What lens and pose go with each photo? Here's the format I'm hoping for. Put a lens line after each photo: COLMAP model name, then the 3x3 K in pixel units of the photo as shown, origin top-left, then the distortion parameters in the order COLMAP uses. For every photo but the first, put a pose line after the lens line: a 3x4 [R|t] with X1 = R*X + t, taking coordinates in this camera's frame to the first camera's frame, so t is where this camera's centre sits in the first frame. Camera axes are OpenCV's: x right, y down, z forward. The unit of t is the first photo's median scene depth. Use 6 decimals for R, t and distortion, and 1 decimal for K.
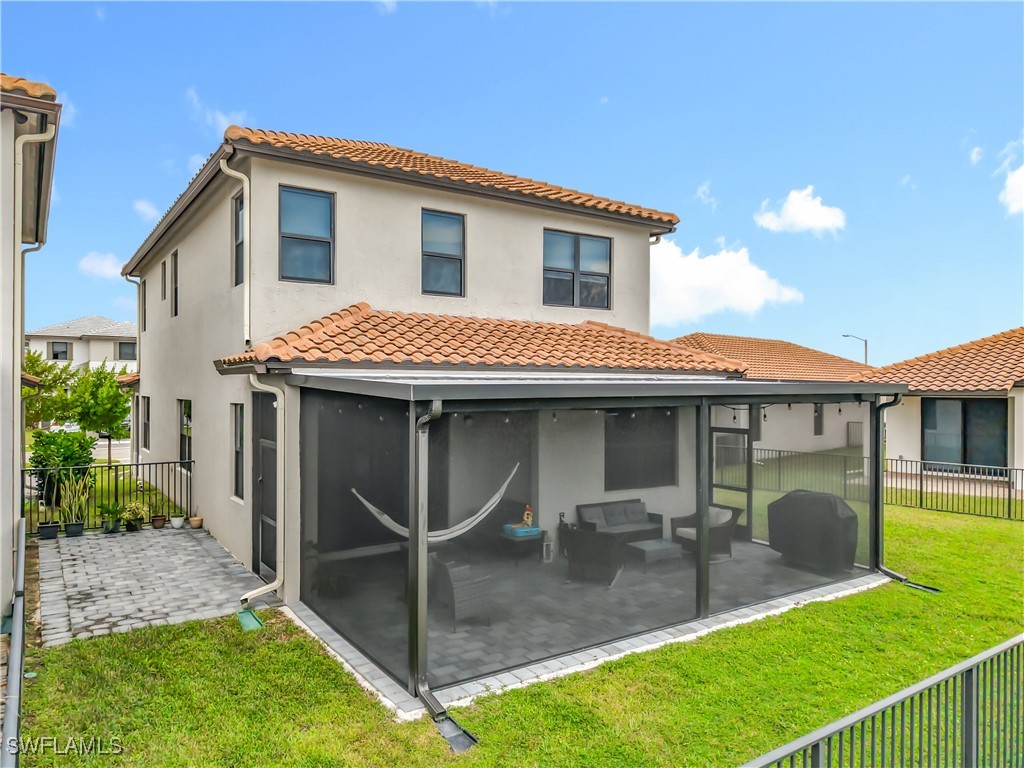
lens RADIAL K [[711.0, 0, 506.8], [0, 711.0, 390.4], [0, 0, 1]] dist [0.031817, 0.000966]
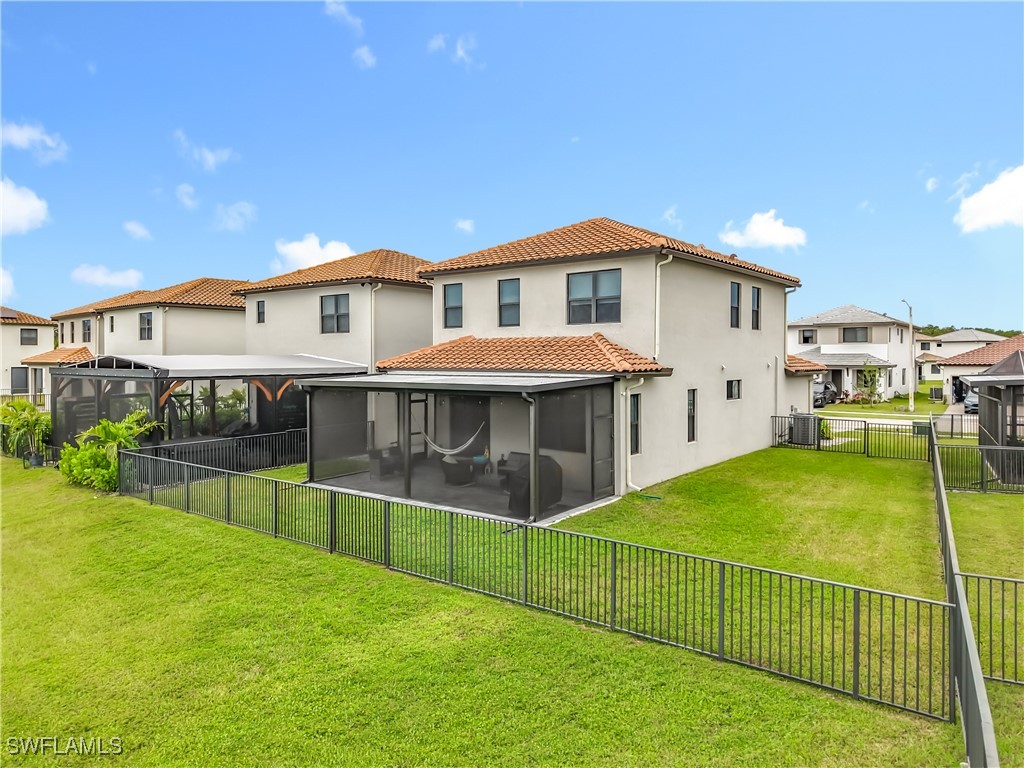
lens RADIAL K [[711.0, 0, 500.2], [0, 711.0, 369.6], [0, 0, 1]] dist [0.031817, 0.000966]
pose [[0.312689, 0.008985, -0.949813, 1.467151], [0.002175, 0.999946, 0.010176, -0.041159], [0.949853, -0.005248, 0.312653, 0.398368]]
